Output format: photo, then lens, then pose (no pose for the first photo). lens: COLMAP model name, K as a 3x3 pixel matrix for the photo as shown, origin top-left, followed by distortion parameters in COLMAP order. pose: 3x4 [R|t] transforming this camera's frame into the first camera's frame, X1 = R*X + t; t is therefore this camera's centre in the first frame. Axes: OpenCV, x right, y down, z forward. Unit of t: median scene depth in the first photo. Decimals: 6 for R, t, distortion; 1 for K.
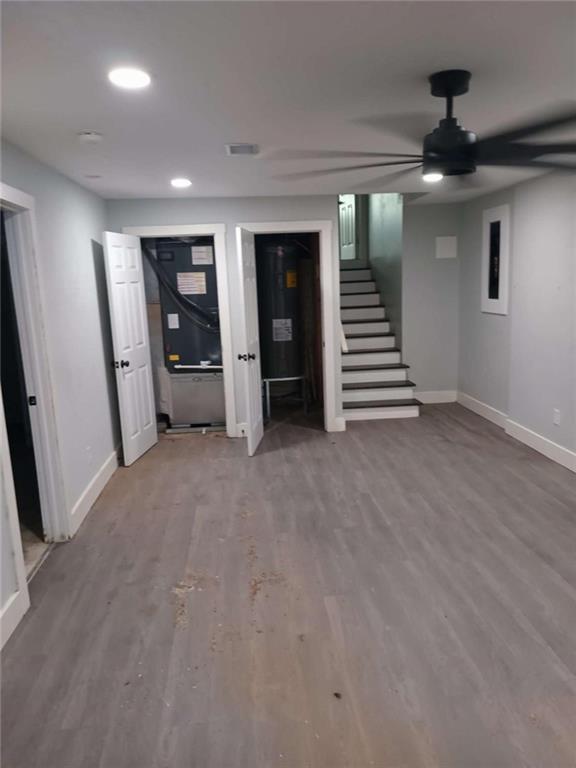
lens RADIAL K [[572.0, 0, 285.1], [0, 572.0, 383.6], [0, 0, 1]] dist [0.078207, -0.171588]
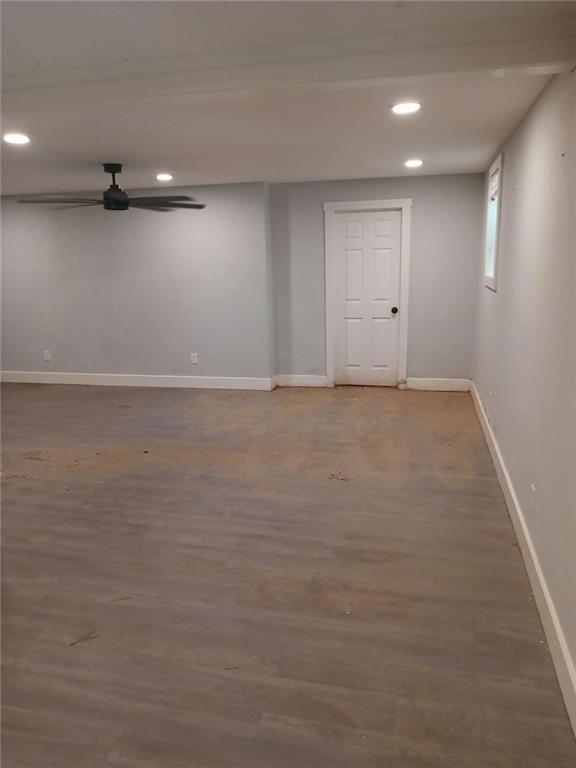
lens RADIAL K [[572.0, 0, 285.1], [0, 572.0, 383.6], [0, 0, 1]] dist [0.078207, -0.171588]
pose [[0.316702, -0.178161, 0.931643, -1.176445], [0.184287, 0.975043, 0.123815, 0.087913], [-0.930451, 0.132477, 0.341631, -0.160679]]
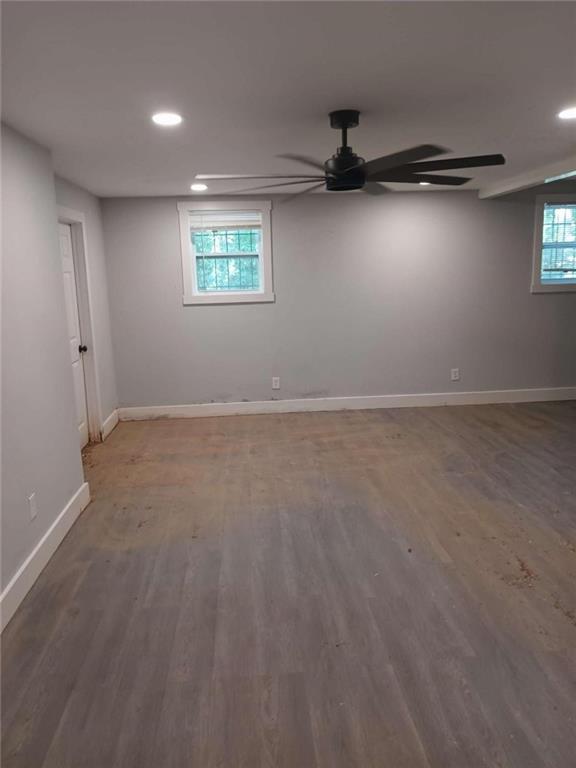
lens RADIAL K [[572.0, 0, 285.1], [0, 572.0, 383.6], [0, 0, 1]] dist [0.078207, -0.171588]
pose [[-0.997957, 0.059503, 0.023254, 0.307168], [0.063884, 0.926952, 0.369701, -0.325416], [0.000443, 0.370432, -0.928860, 1.725434]]
